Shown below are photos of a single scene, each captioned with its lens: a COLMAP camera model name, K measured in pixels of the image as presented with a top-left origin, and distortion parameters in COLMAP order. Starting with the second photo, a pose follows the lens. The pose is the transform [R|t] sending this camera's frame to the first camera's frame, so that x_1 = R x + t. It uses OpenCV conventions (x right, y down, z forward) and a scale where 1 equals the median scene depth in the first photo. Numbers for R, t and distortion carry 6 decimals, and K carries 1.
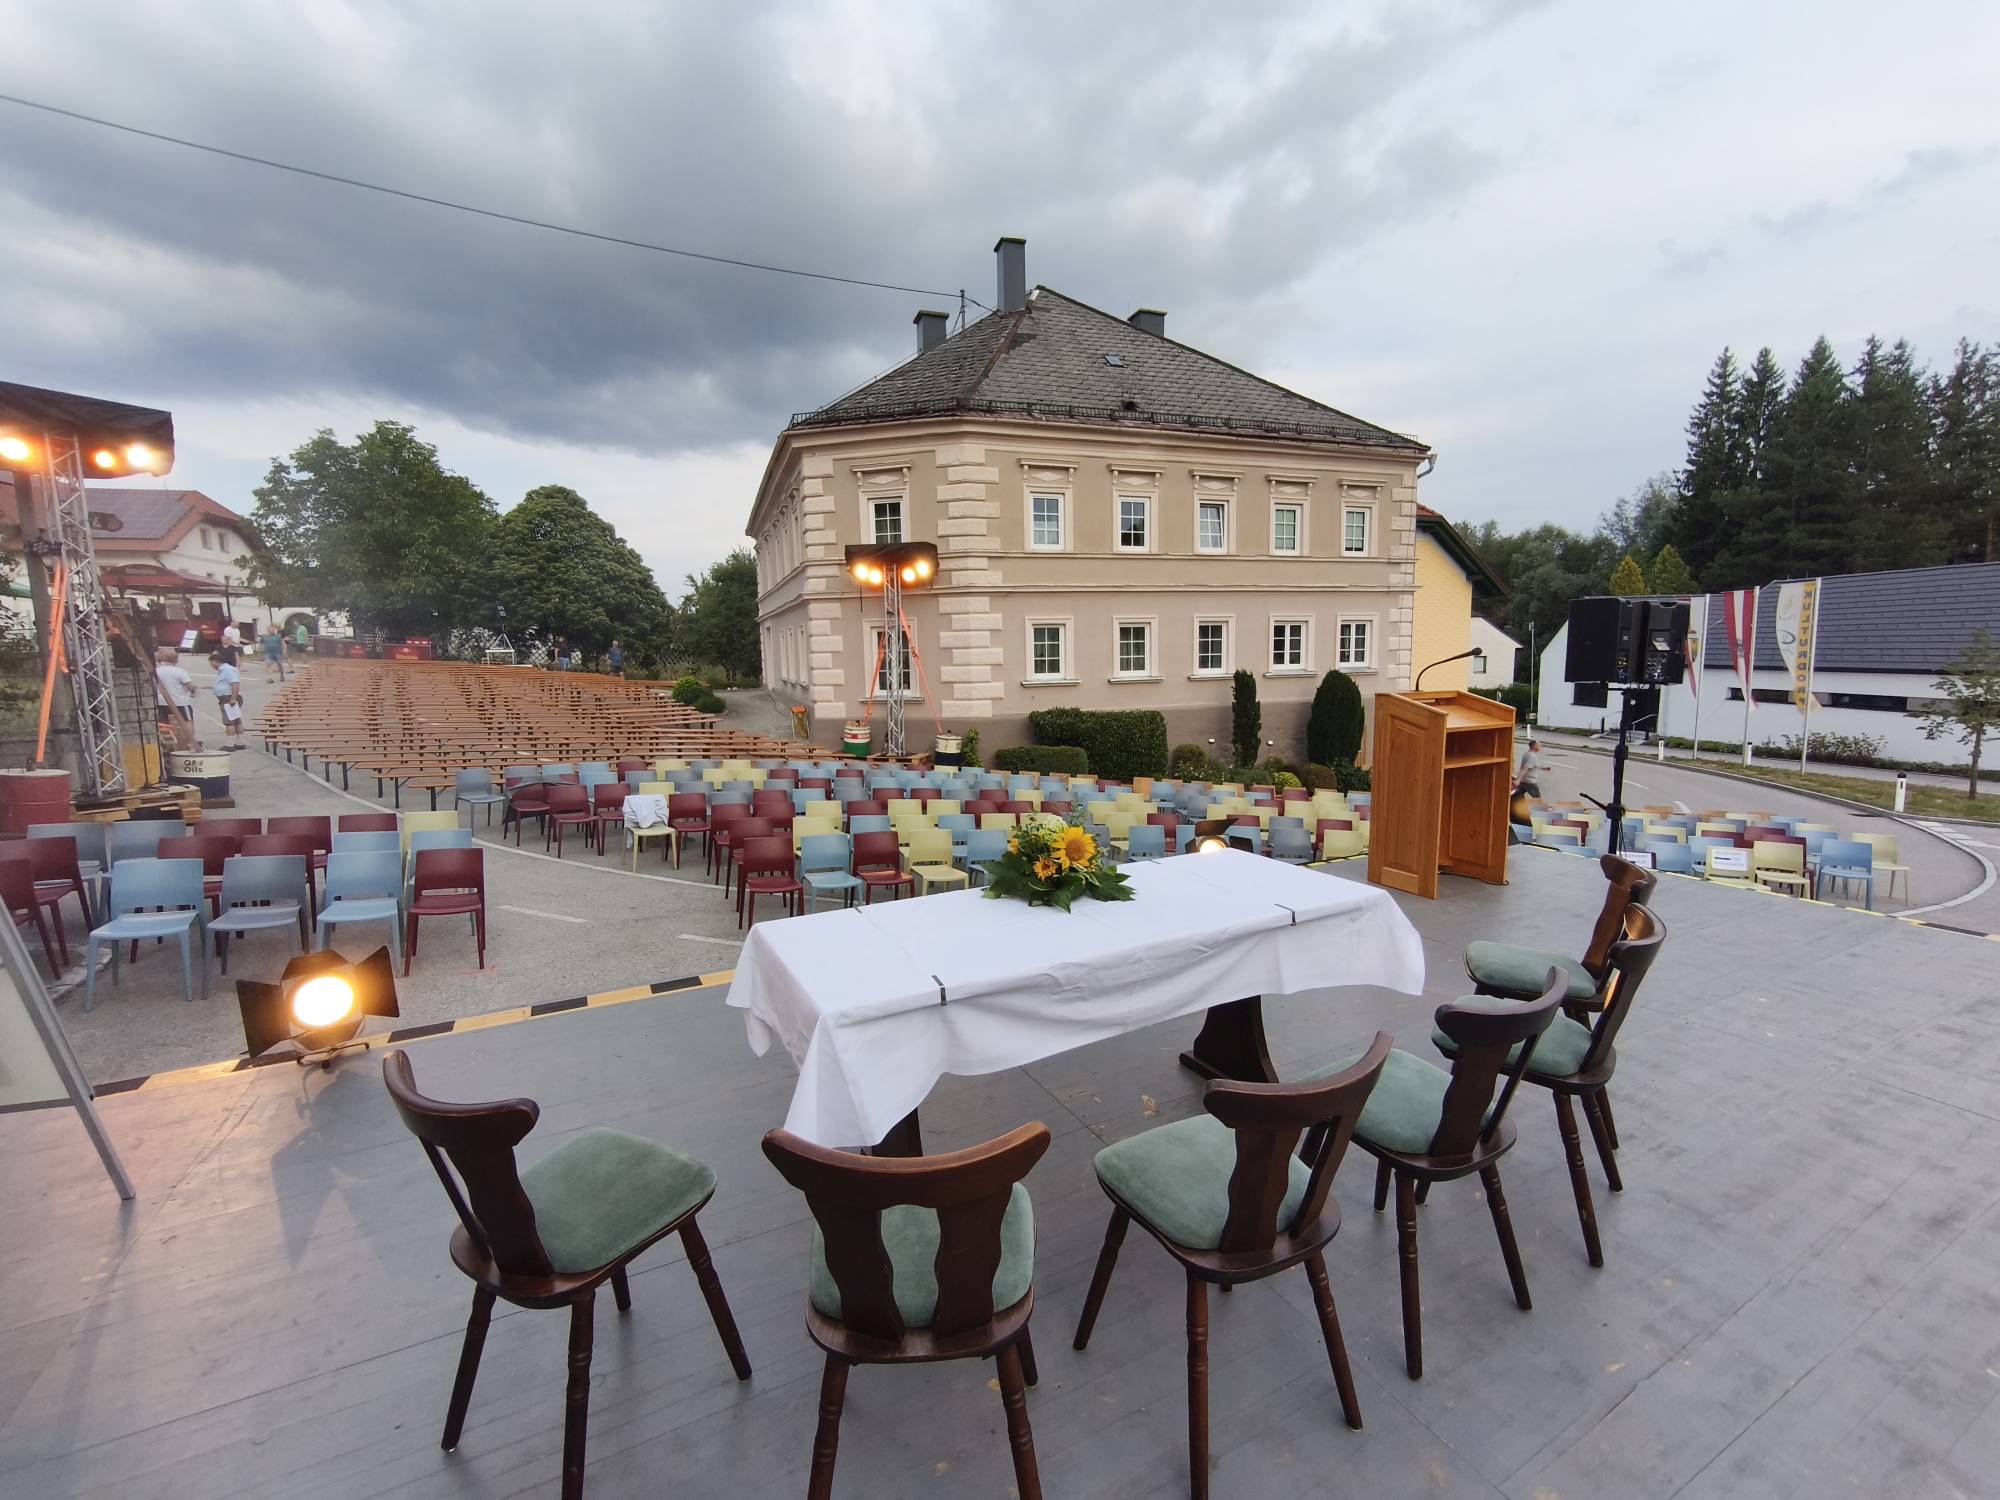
lens RADIAL K [[836.0, 0, 997.6], [0, 836.0, 763.5], [0, 0, 1]] dist [-0.001378, -0.000319]
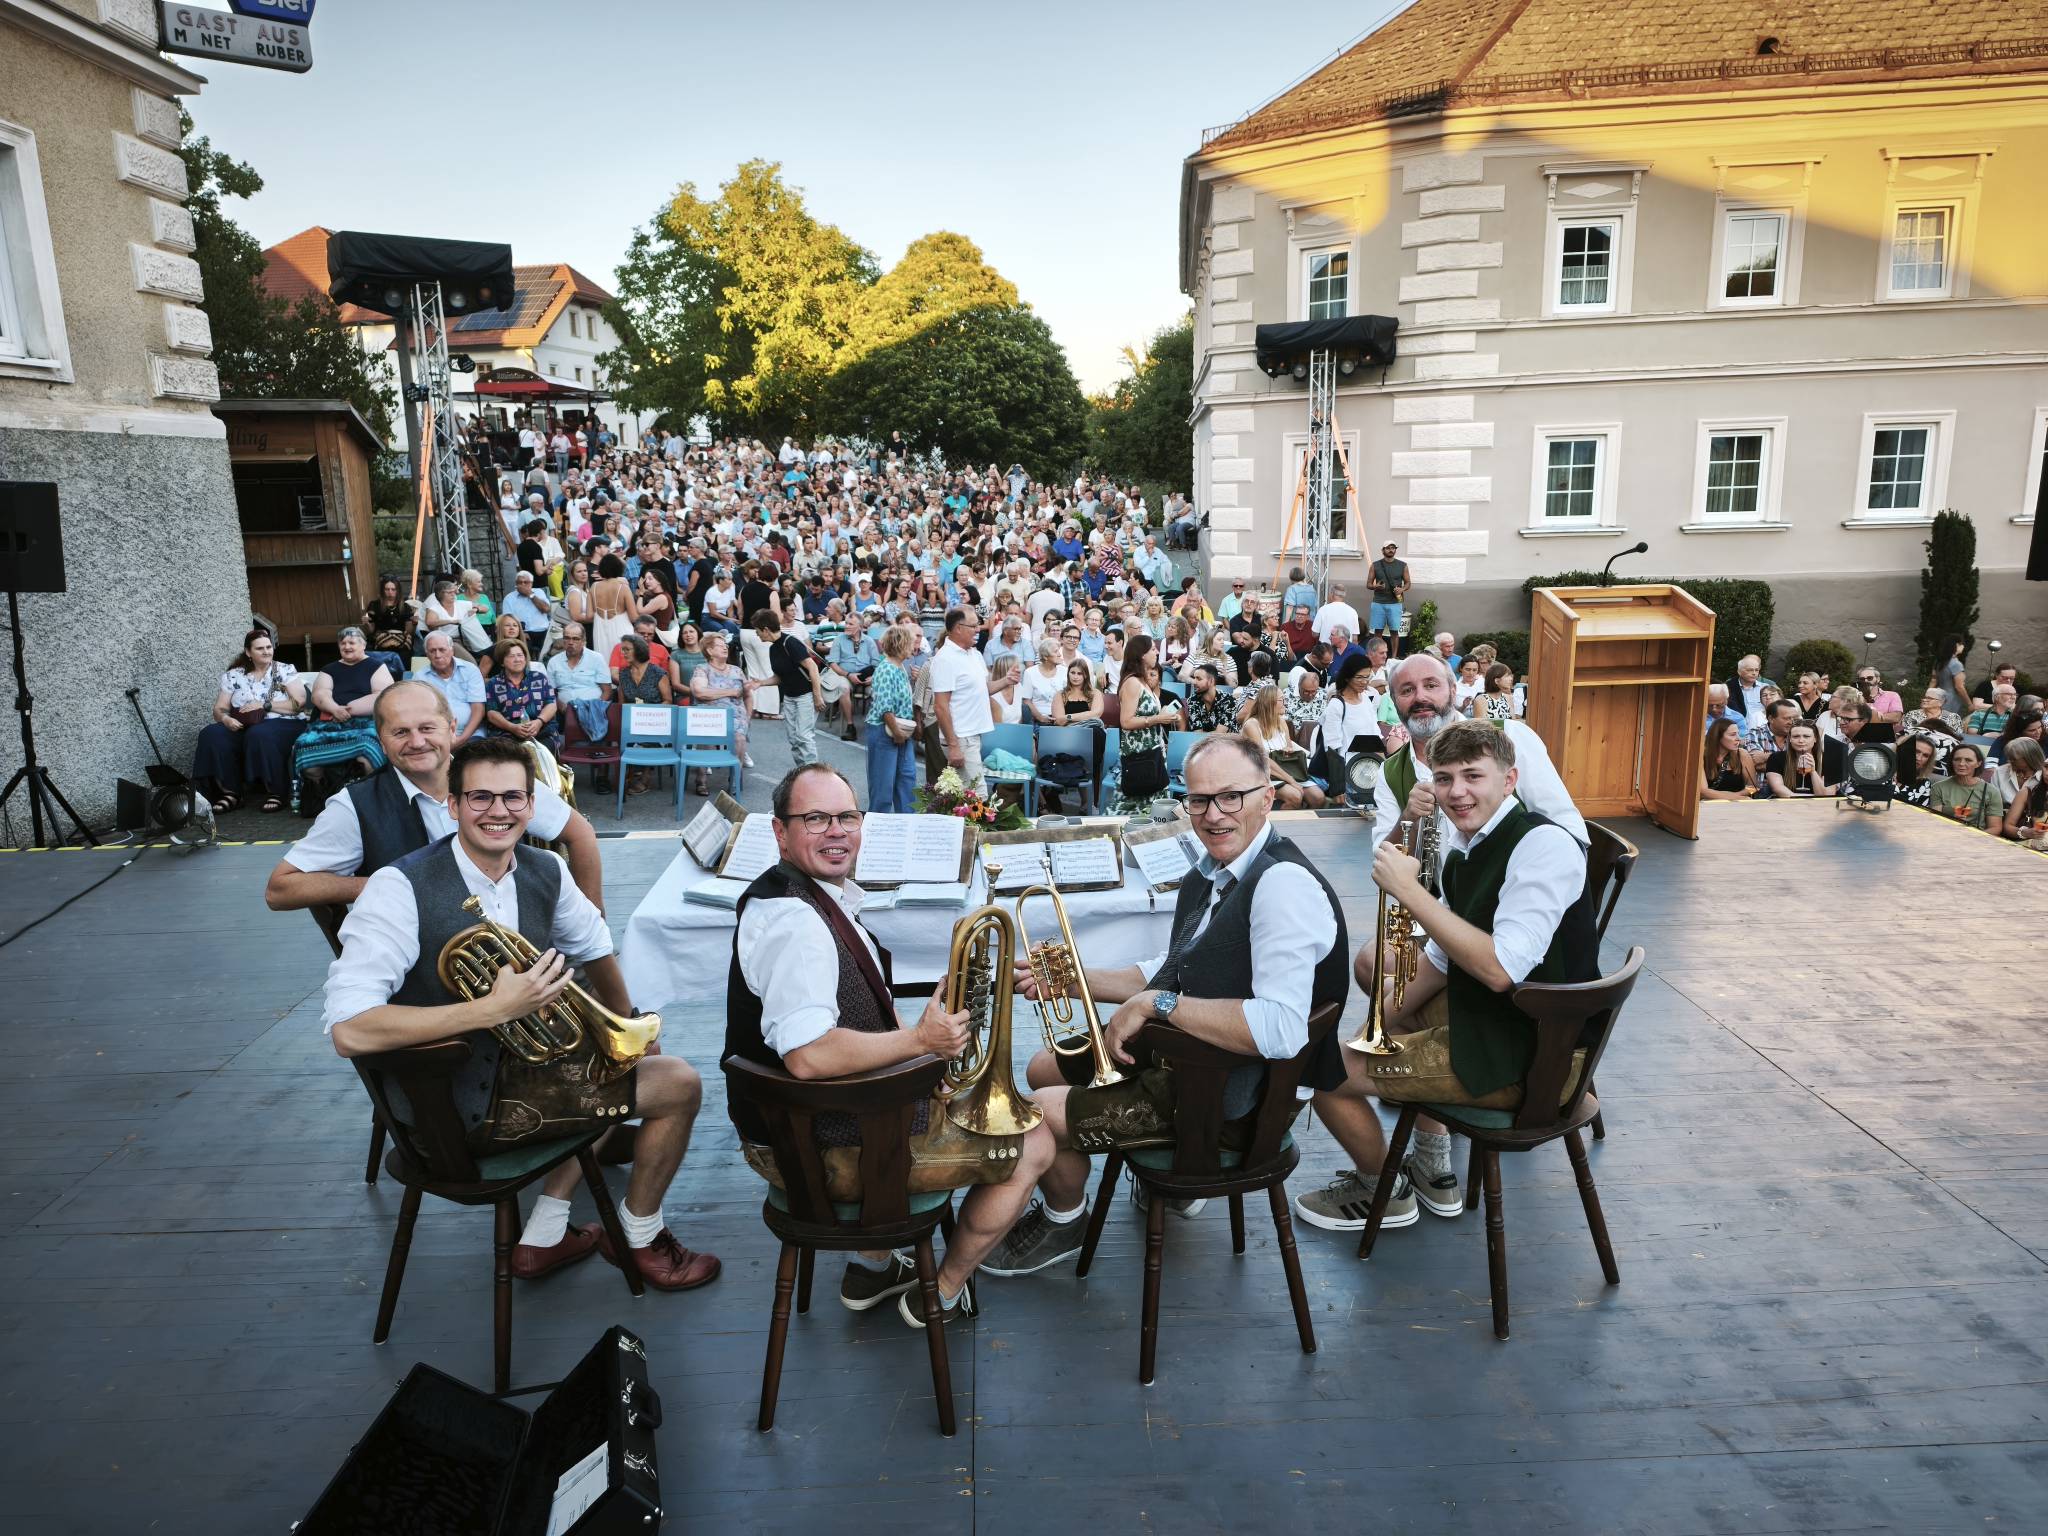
lens RADIAL K [[1379.0, 0, 1019.1], [0, 1379.0, 769.7], [0, 0, 1]] dist [0.034634, -0.018091]
pose [[0.896820, 0.091707, -0.432786, 0.152765], [-0.050877, 0.993168, 0.105023, -0.007281], [0.439461, -0.072168, 0.895358, -0.120389]]
